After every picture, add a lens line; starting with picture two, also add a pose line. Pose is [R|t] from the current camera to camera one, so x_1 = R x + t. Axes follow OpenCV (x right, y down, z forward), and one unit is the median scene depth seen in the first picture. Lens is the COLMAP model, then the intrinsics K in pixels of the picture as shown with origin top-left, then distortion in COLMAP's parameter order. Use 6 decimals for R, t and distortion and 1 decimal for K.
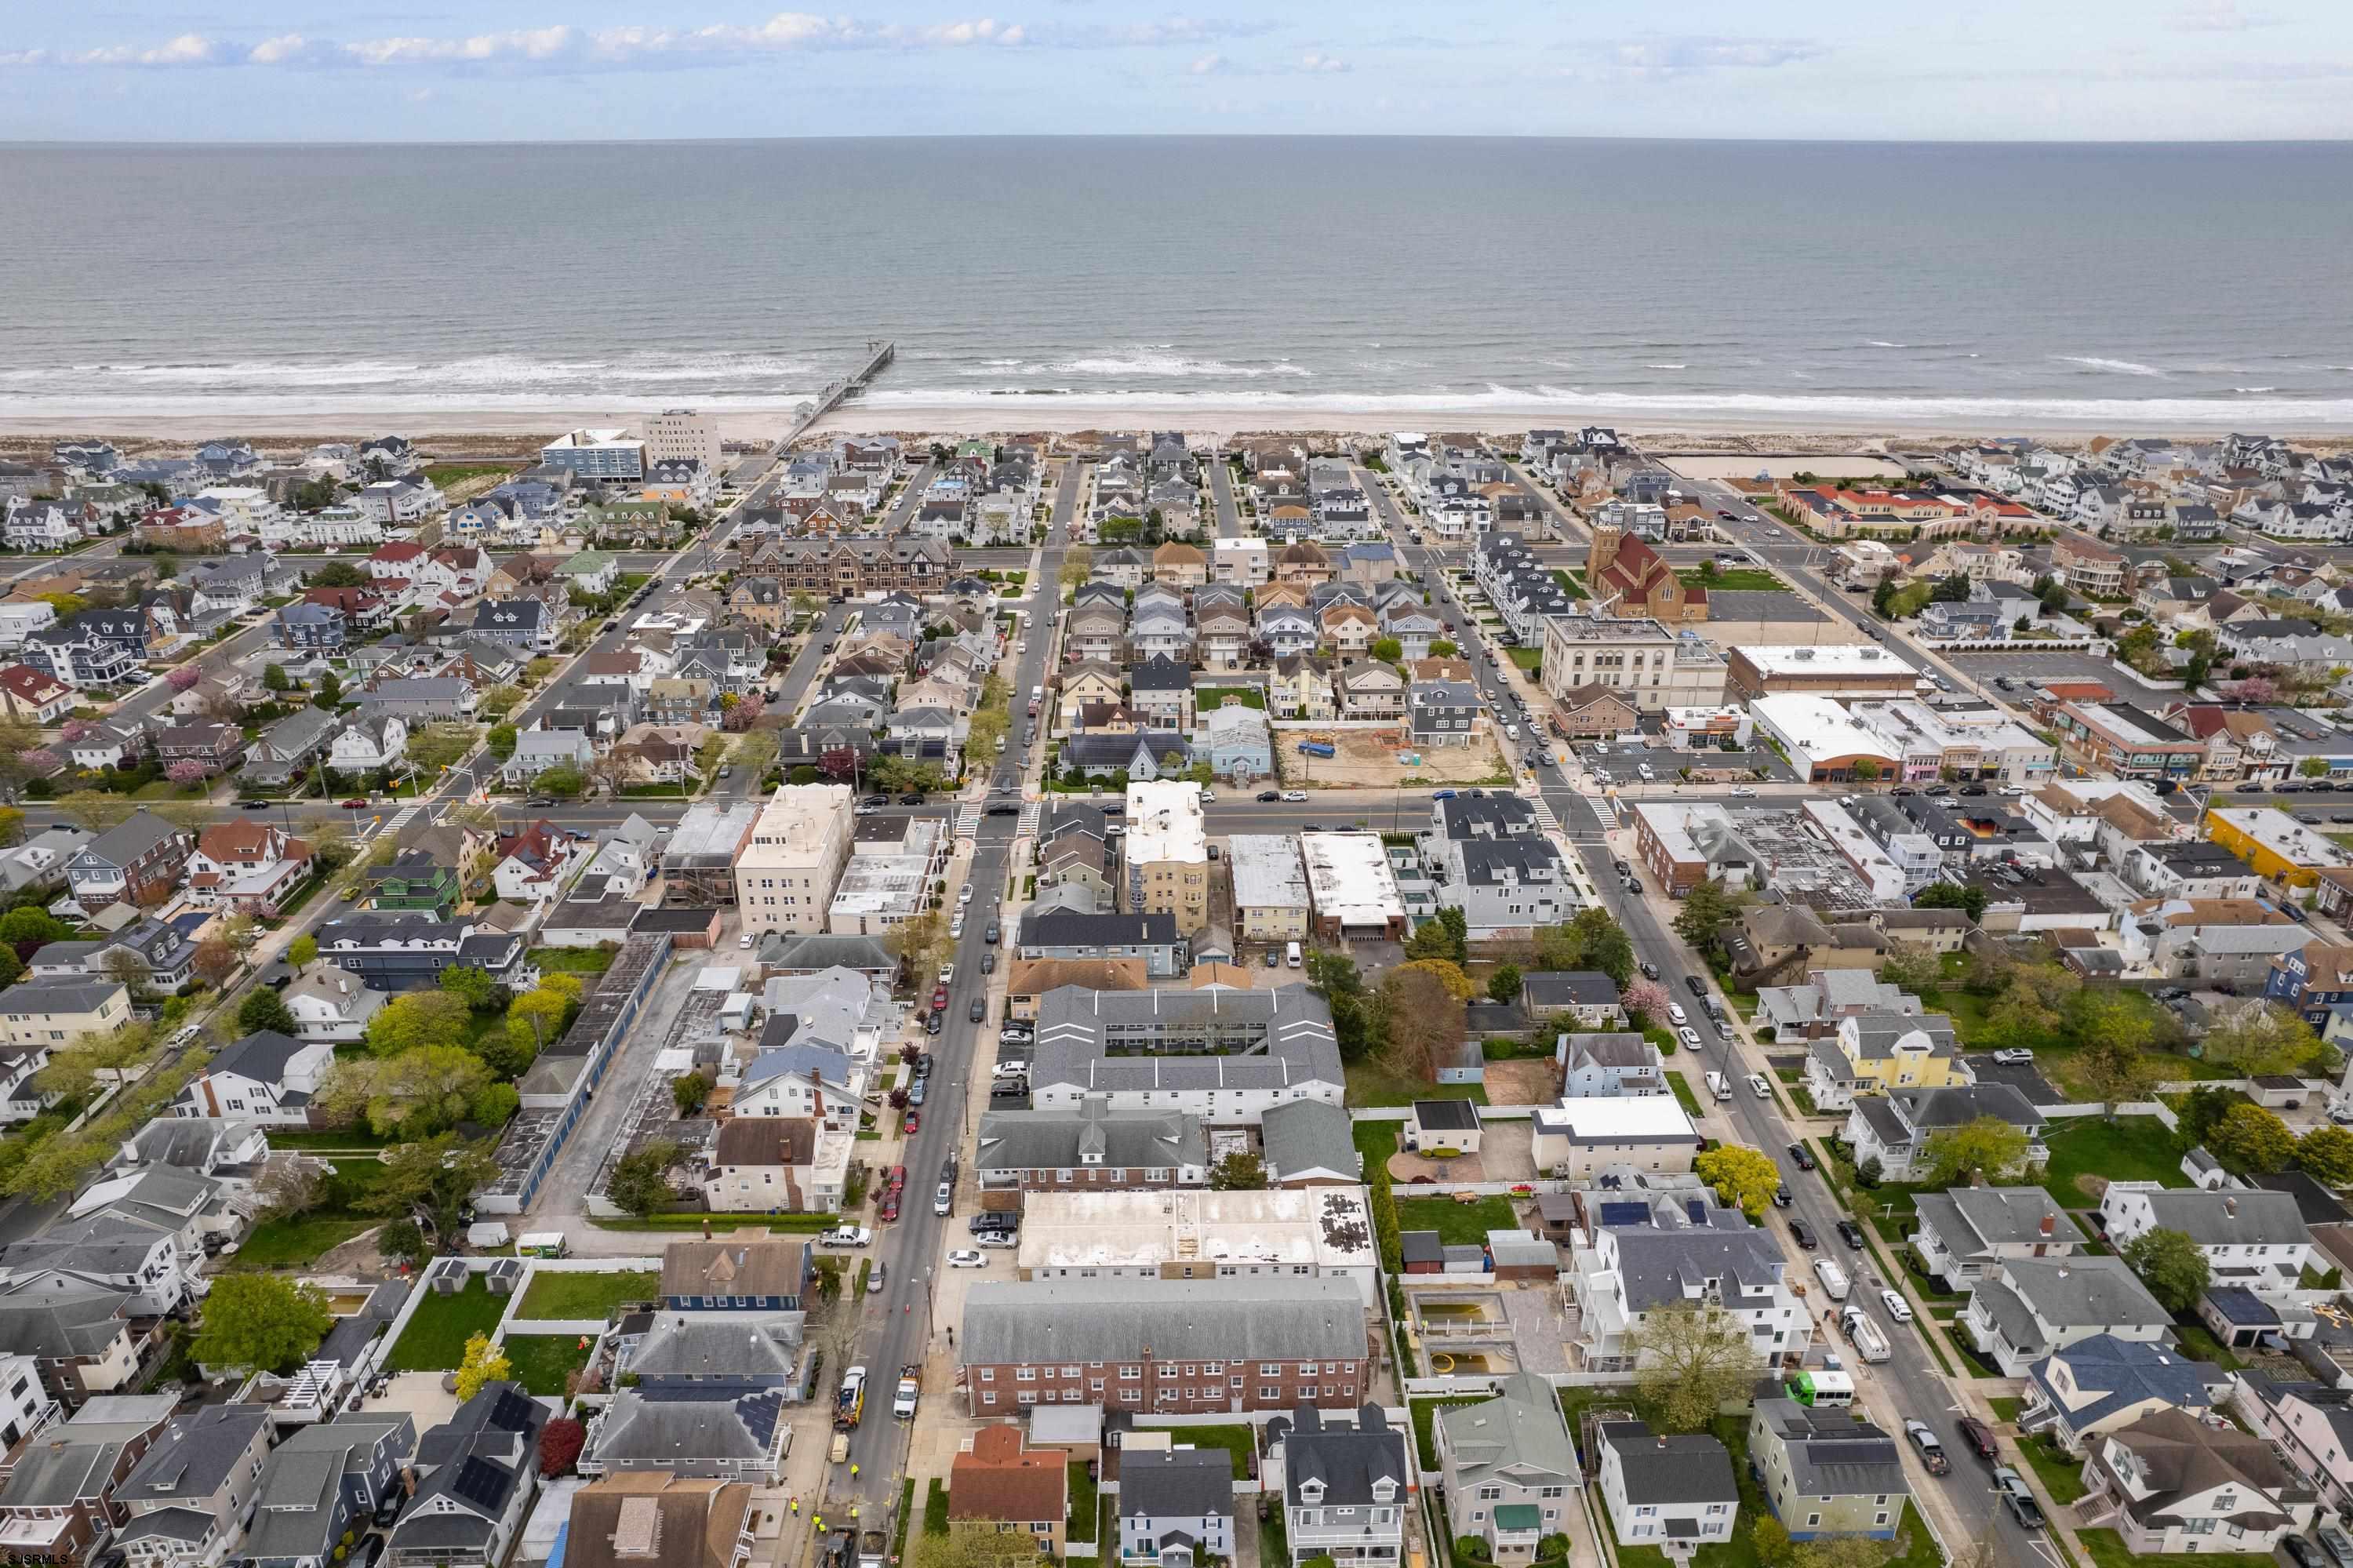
lens RADIAL K [[1507.5, 0, 1176.5], [0, 1507.5, 784.0], [0, 0, 1]] dist [-0.073342, 0.060962]
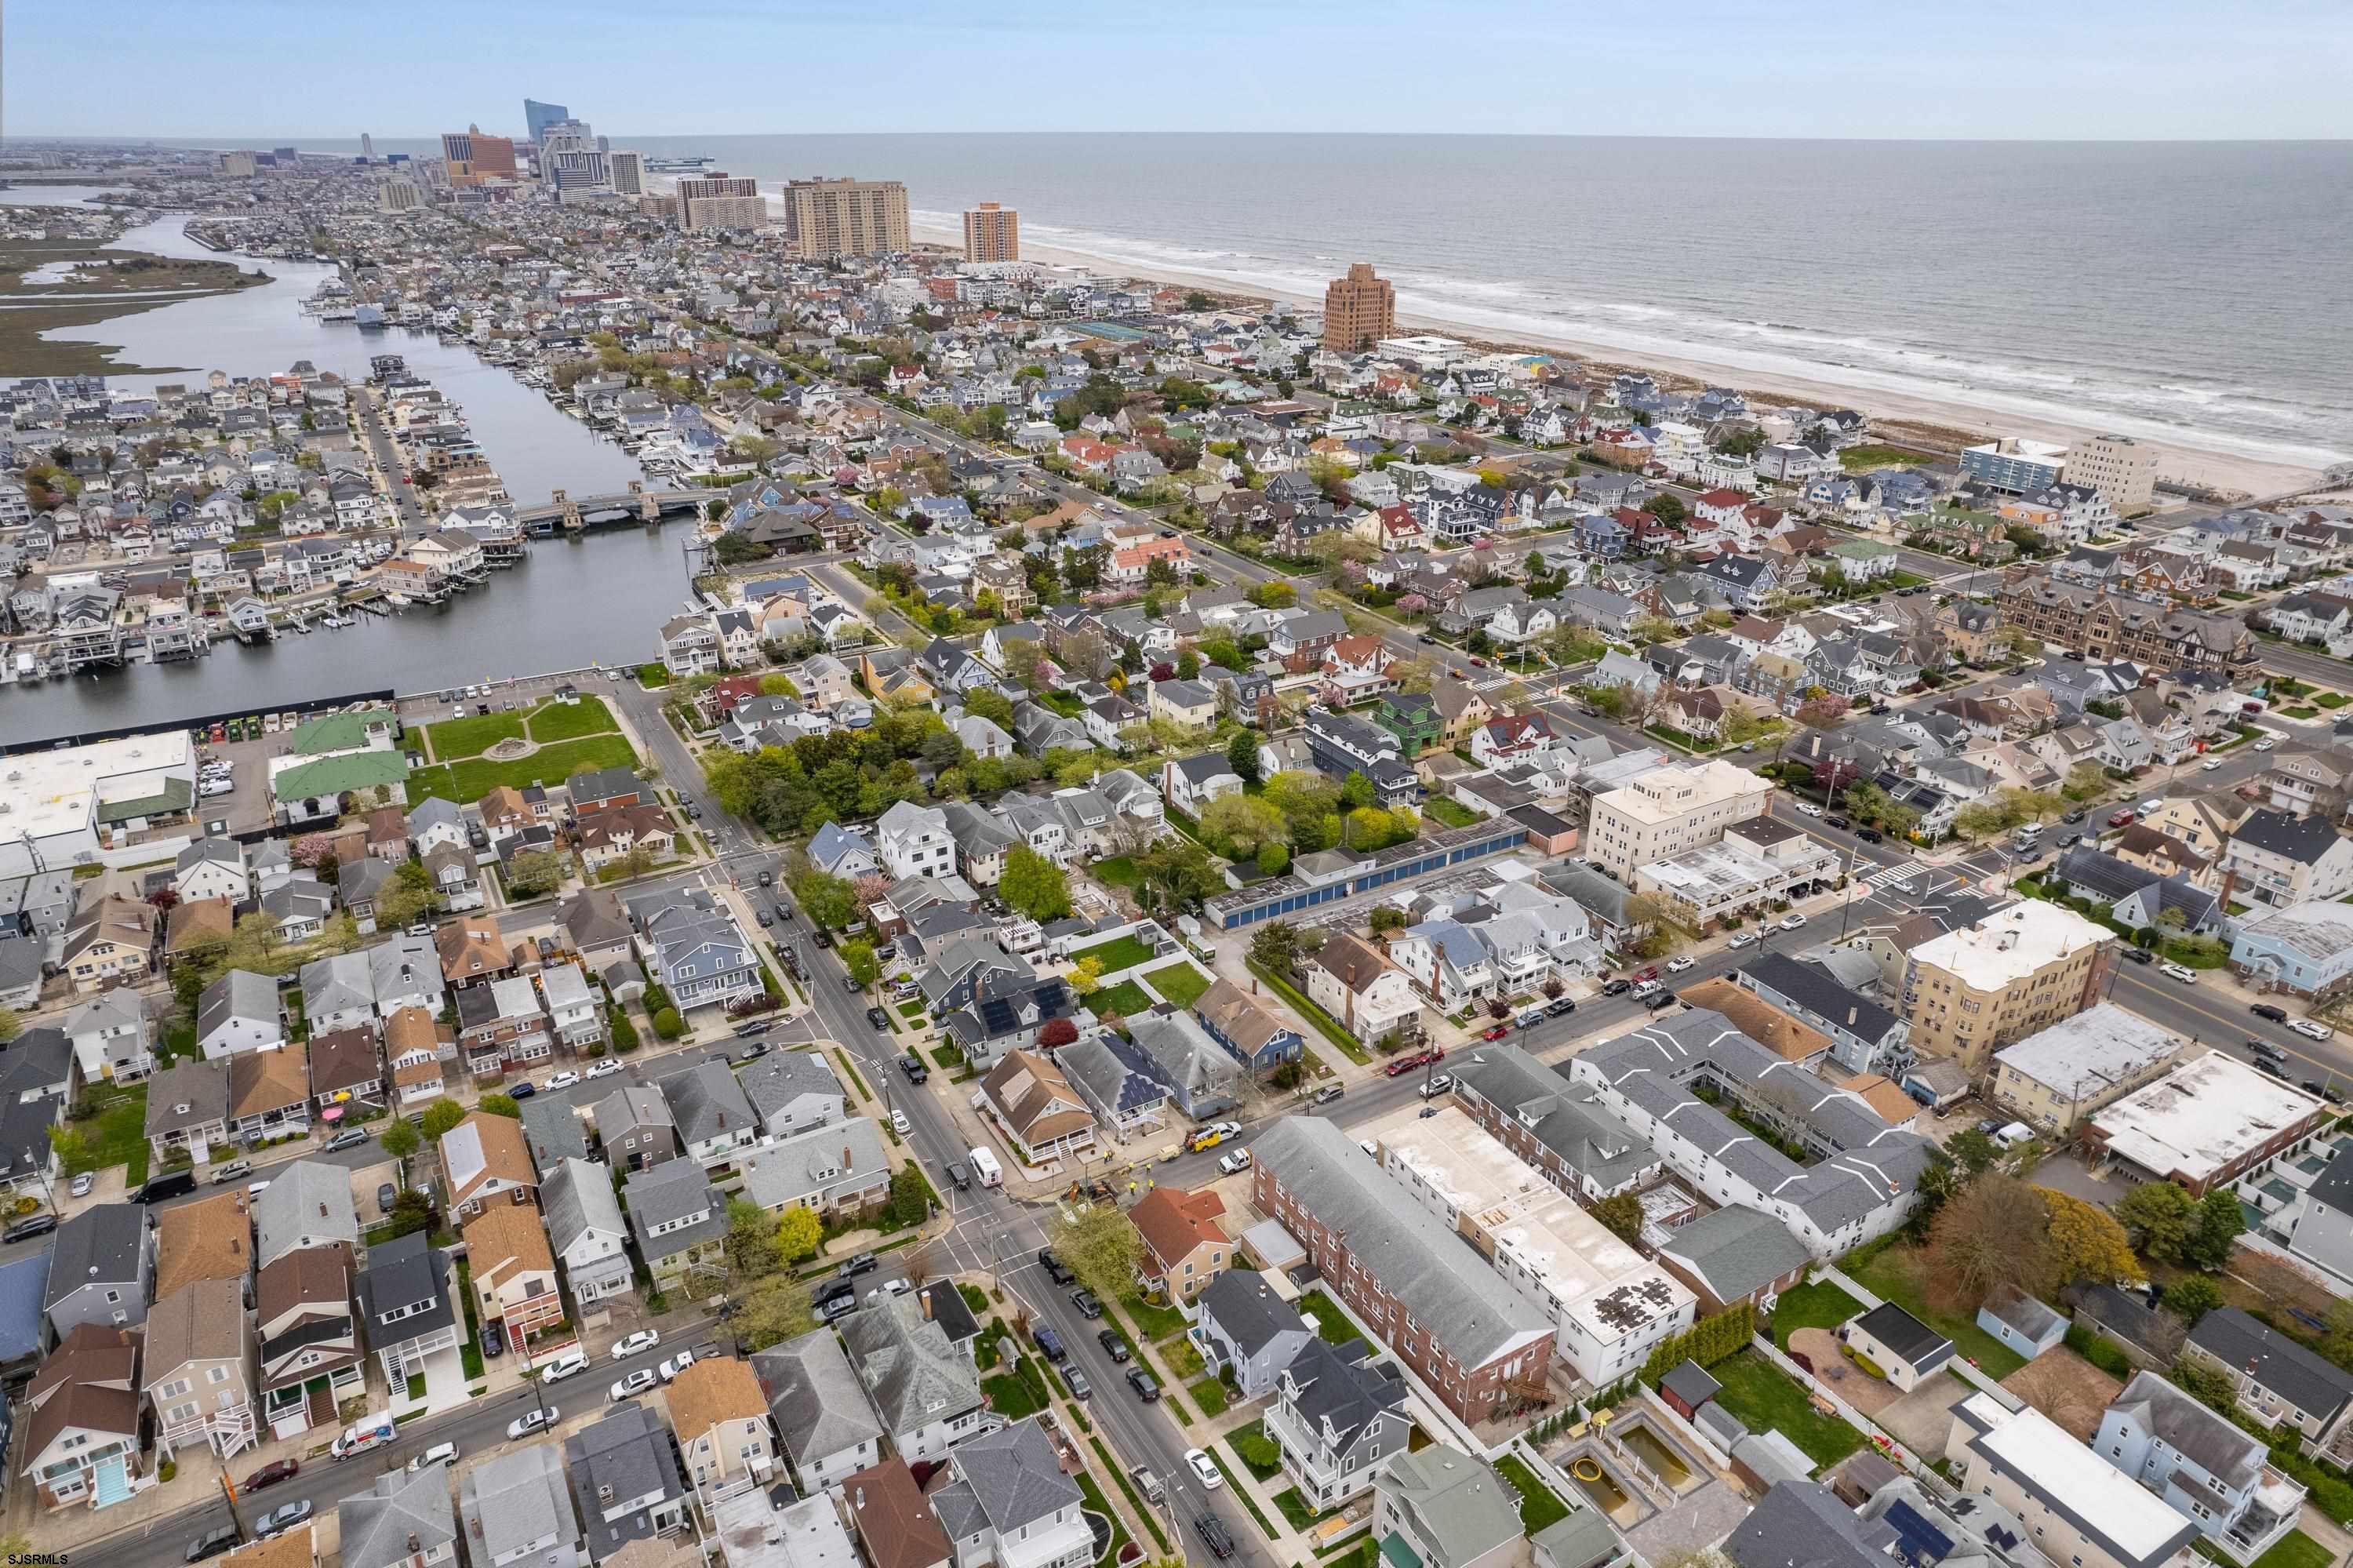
lens RADIAL K [[1507.5, 0, 1176.5], [0, 1507.5, 784.0], [0, 0, 1]] dist [-0.073342, 0.060962]
pose [[0.479319, 0.355281, -0.802514, 0.391430], [-0.353500, 0.915099, 0.193989, -0.051659], [0.803300, 0.190706, 0.564216, 0.125054]]
